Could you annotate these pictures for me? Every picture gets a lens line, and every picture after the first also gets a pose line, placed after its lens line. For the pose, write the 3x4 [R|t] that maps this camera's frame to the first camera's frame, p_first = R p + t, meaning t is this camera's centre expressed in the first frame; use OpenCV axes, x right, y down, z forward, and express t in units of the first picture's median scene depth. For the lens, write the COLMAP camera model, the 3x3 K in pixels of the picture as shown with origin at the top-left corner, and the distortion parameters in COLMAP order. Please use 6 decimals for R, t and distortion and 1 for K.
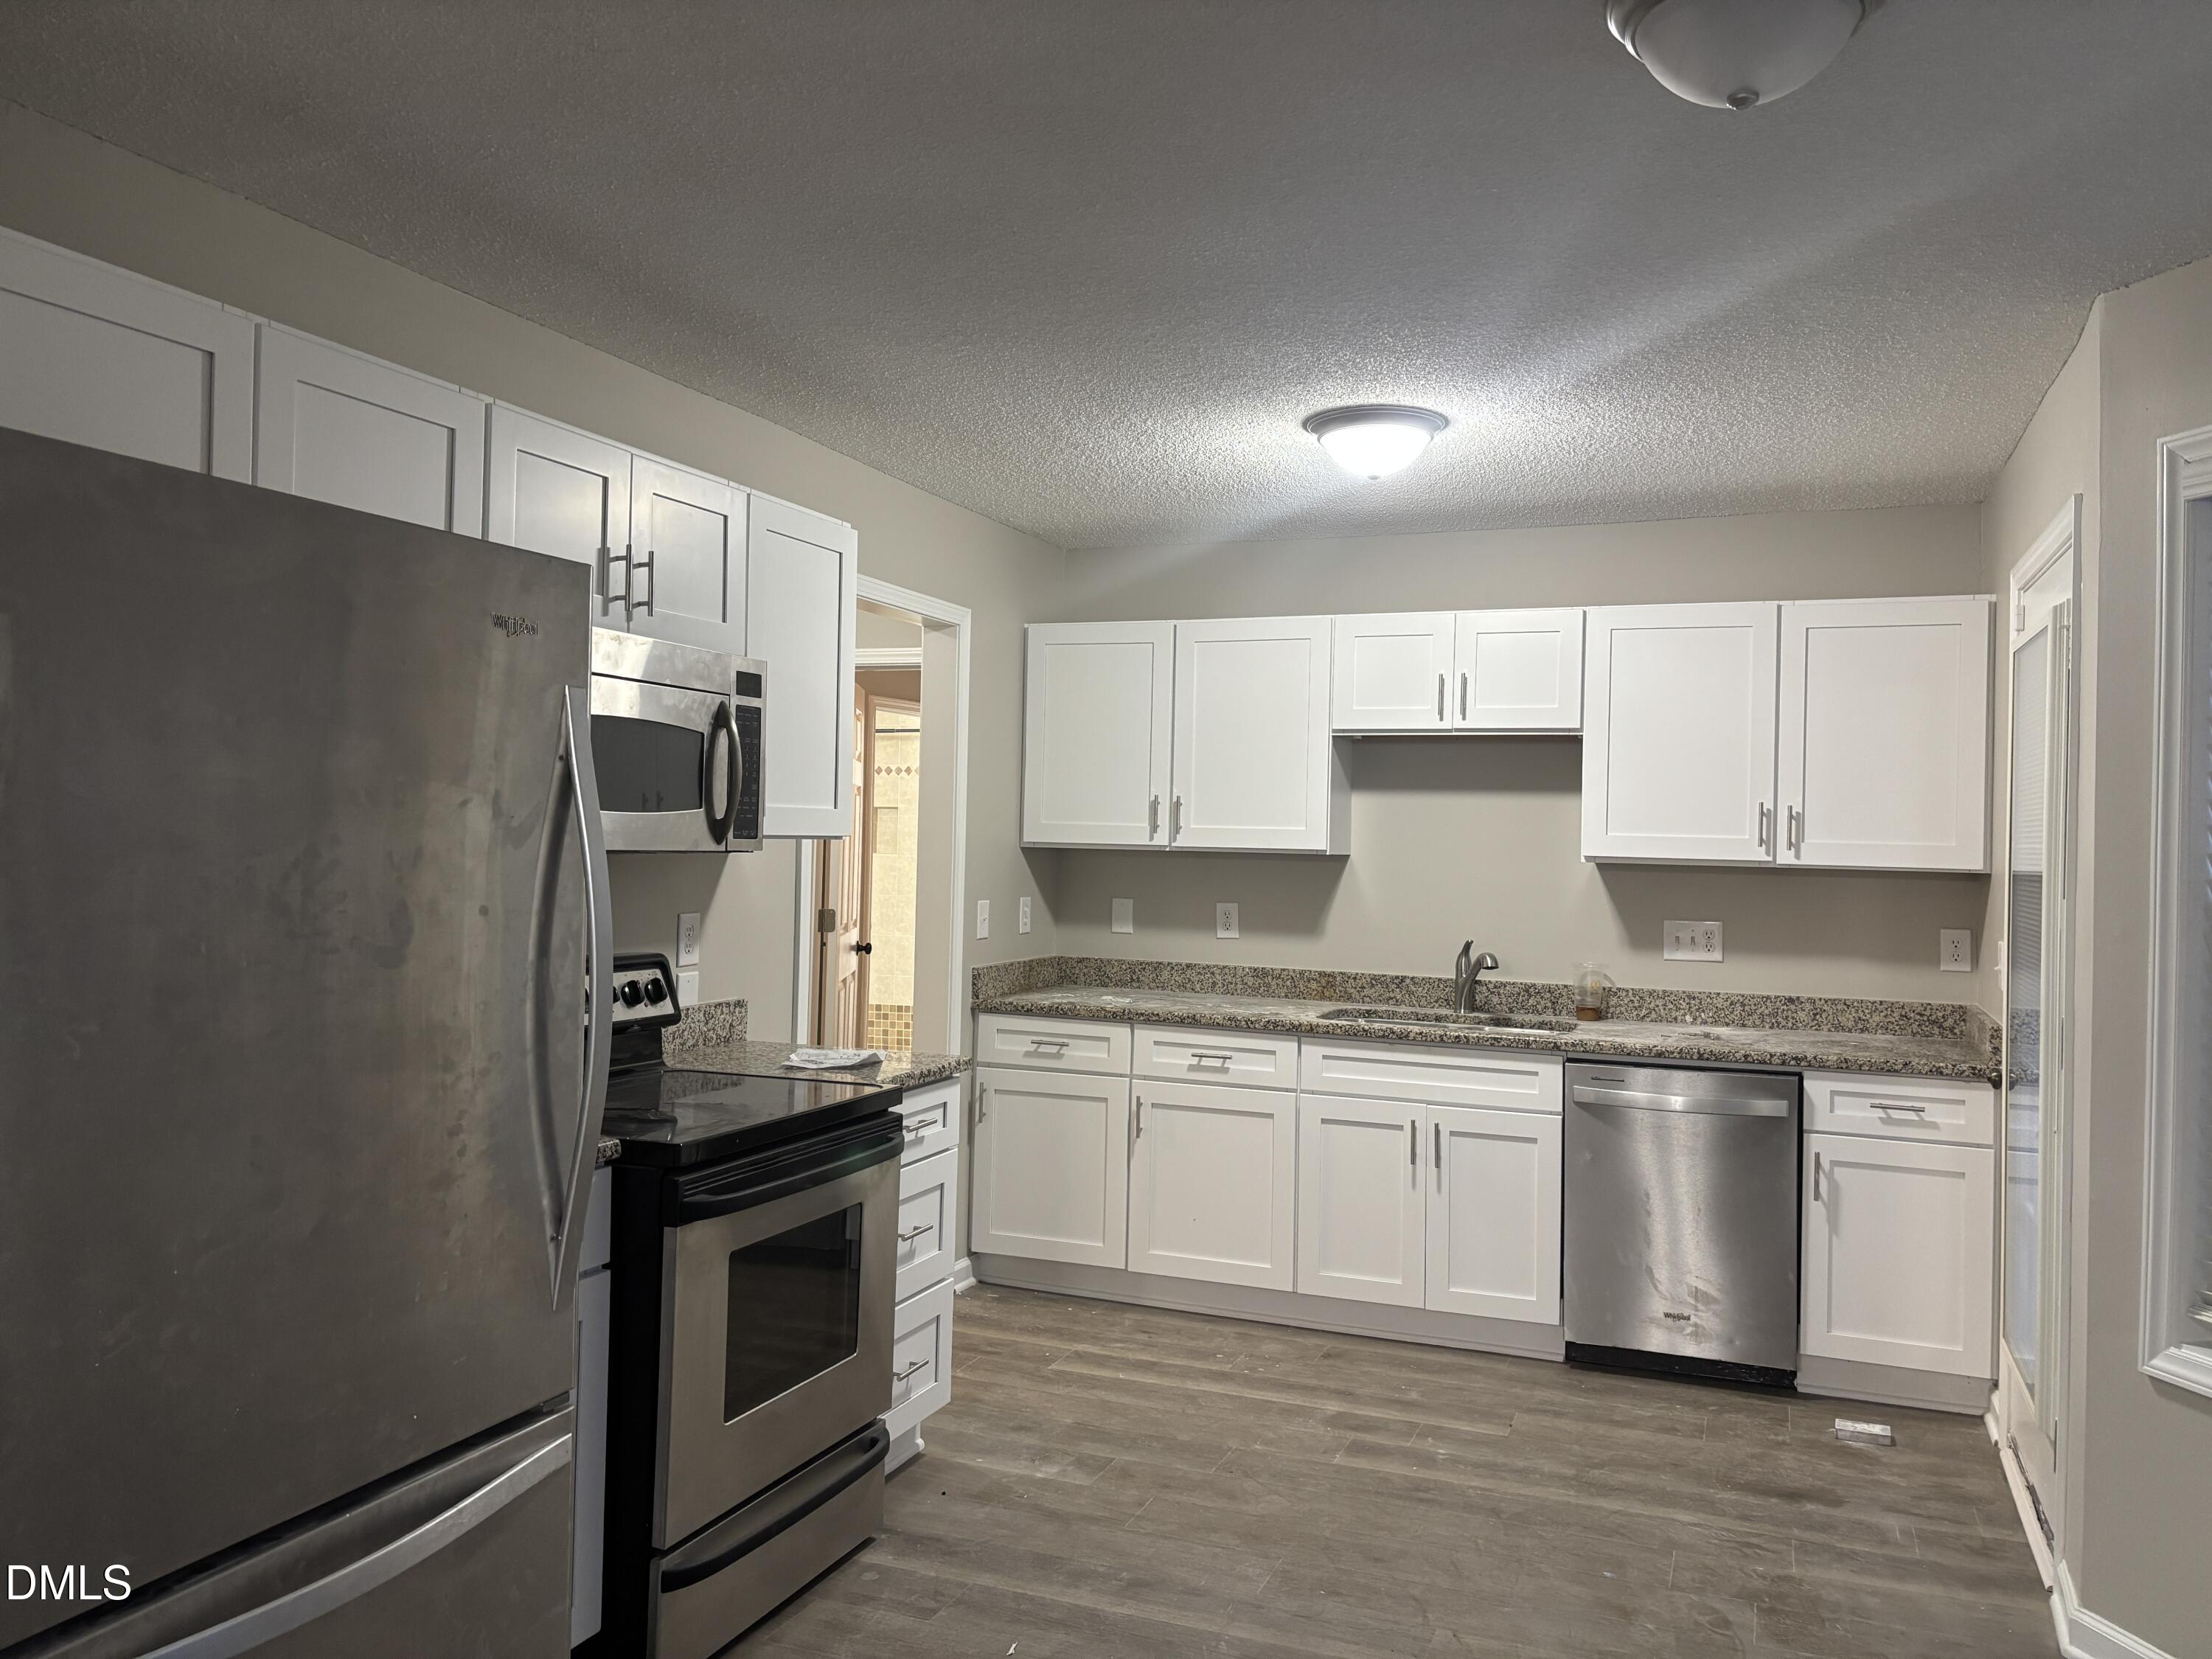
lens RADIAL K [[1648.8, 0, 1106.0], [0, 1648.8, 829.5], [0, 0, 1]] dist [0.024033, -0.006439]
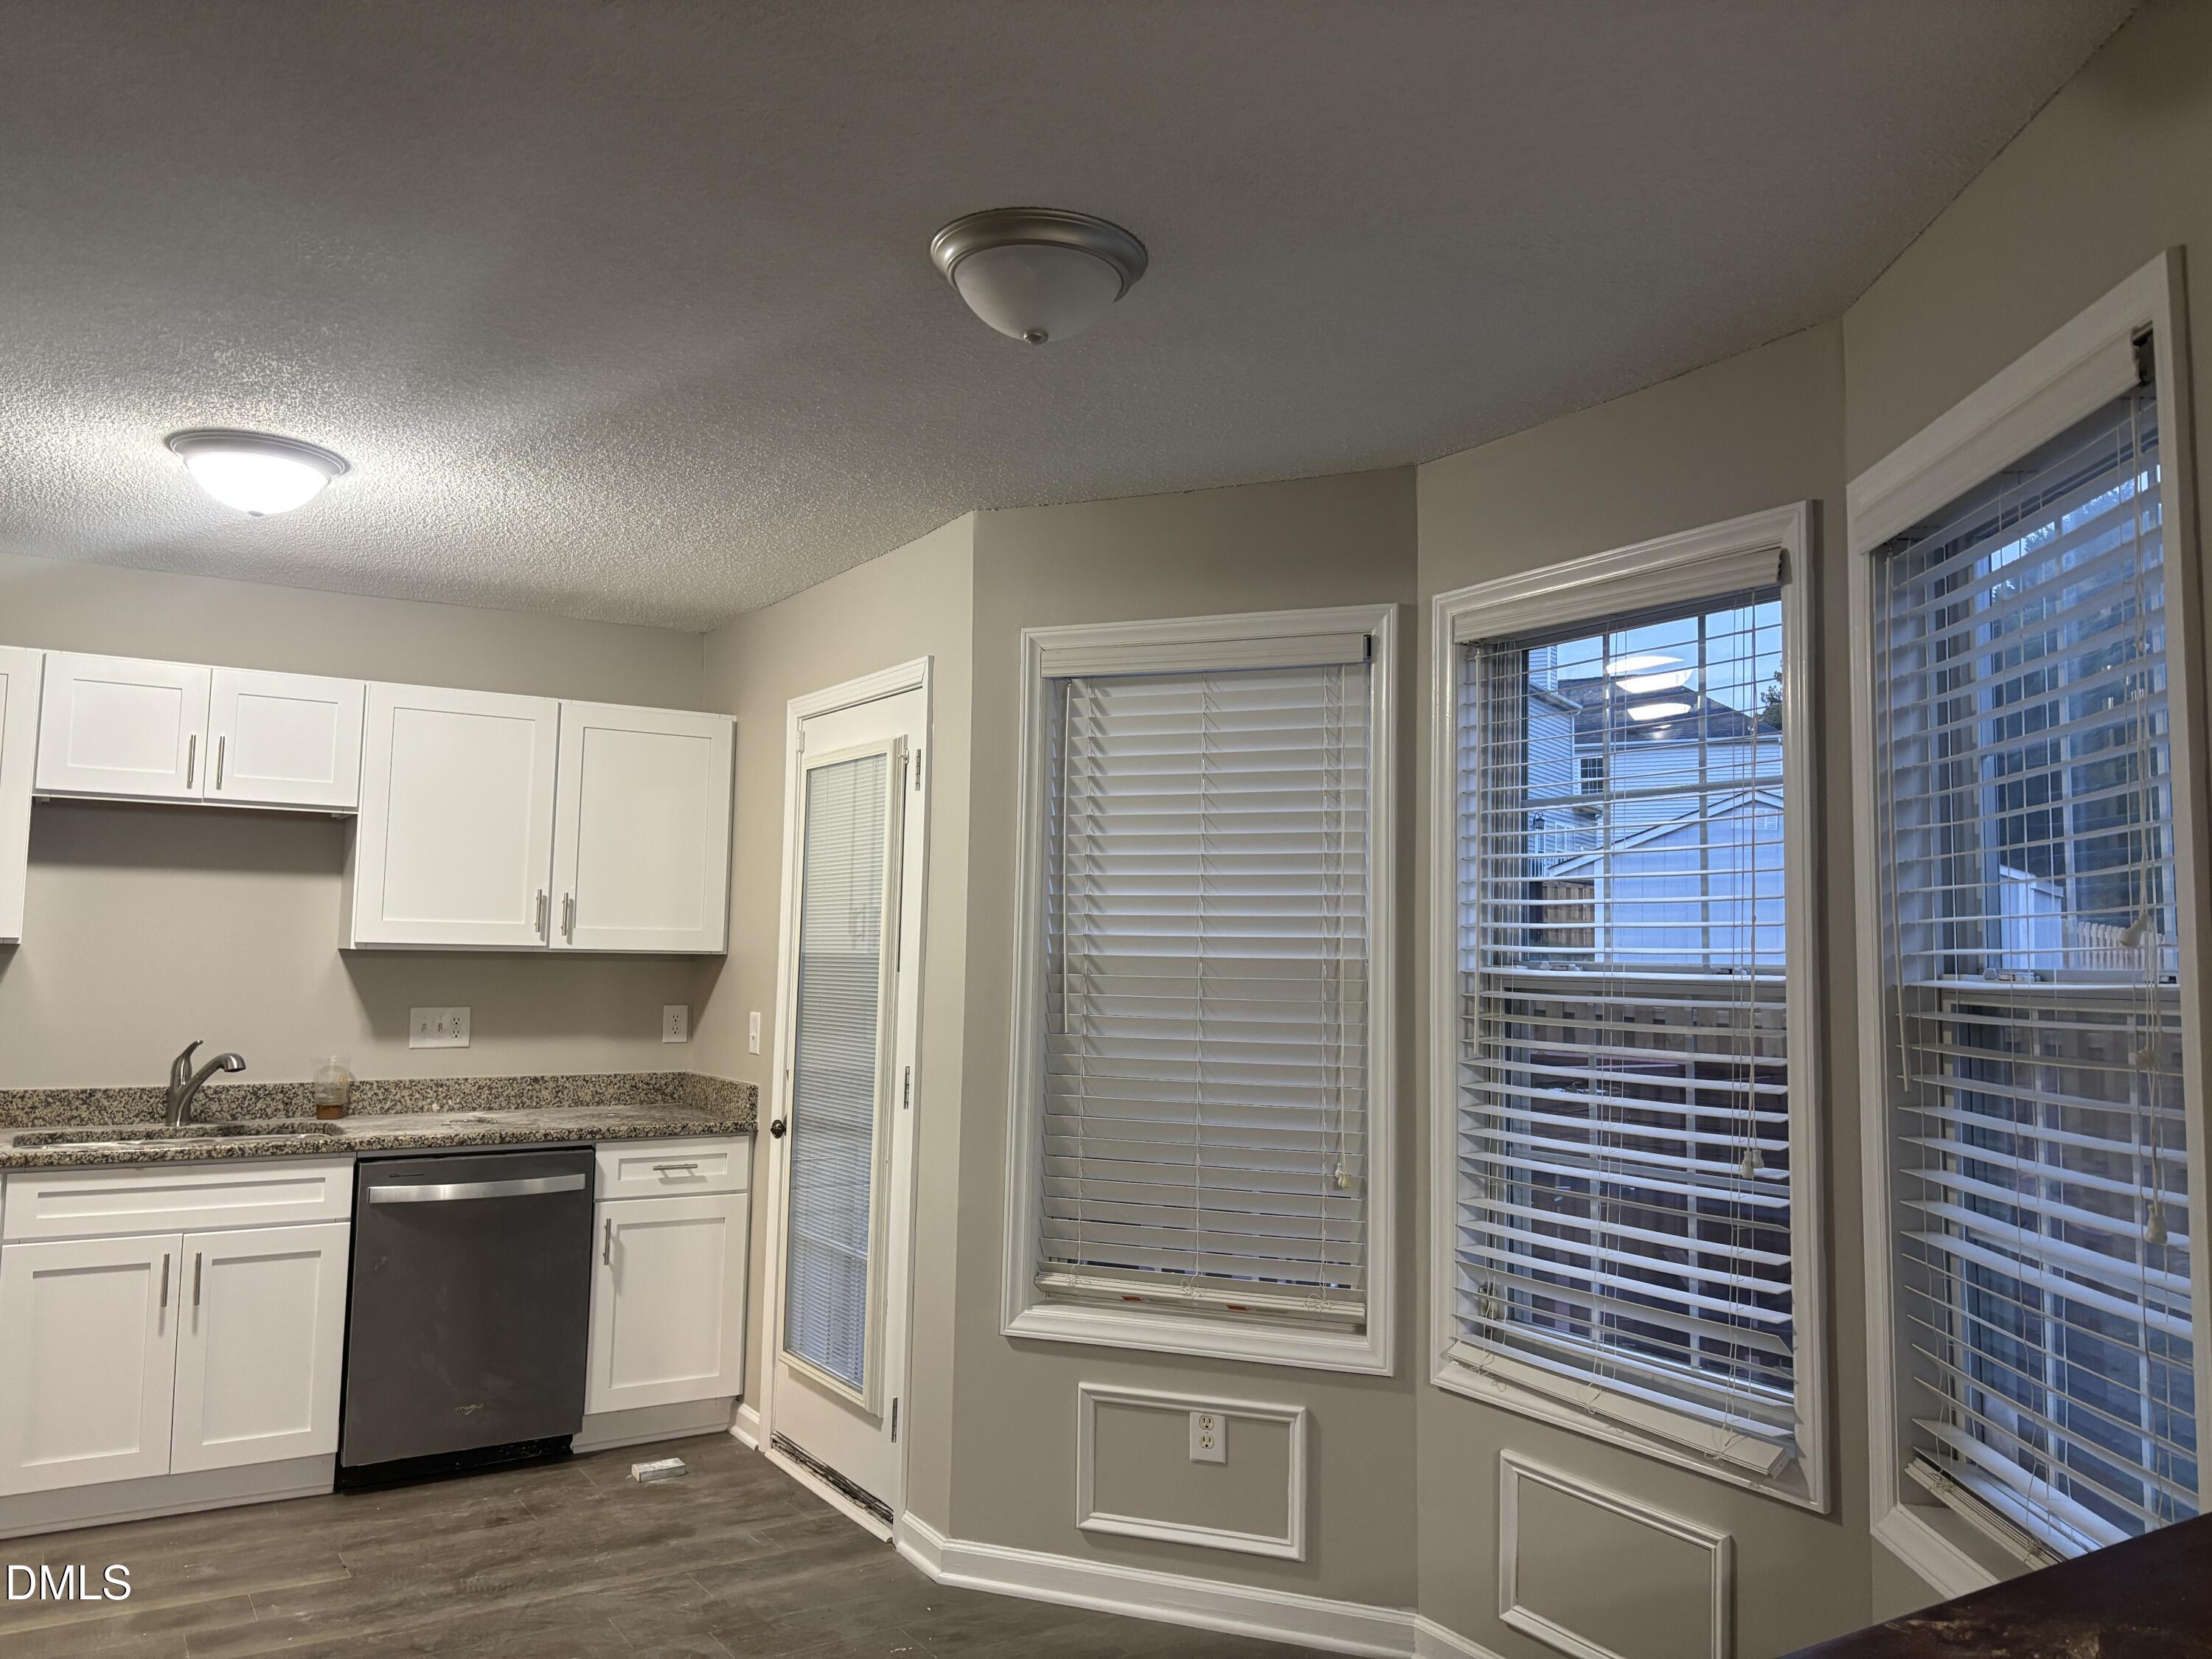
lens RADIAL K [[1677.9, 0, 1106.0], [0, 1677.9, 829.5], [0, 0, 1]] dist [0.005508, -0.002956]
pose [[0.580788, 0.047324, 0.812678, -0.258917], [-0.005988, 0.998530, -0.053867, 0.000659], [-0.814033, 0.026419, 0.580218, 0.098522]]
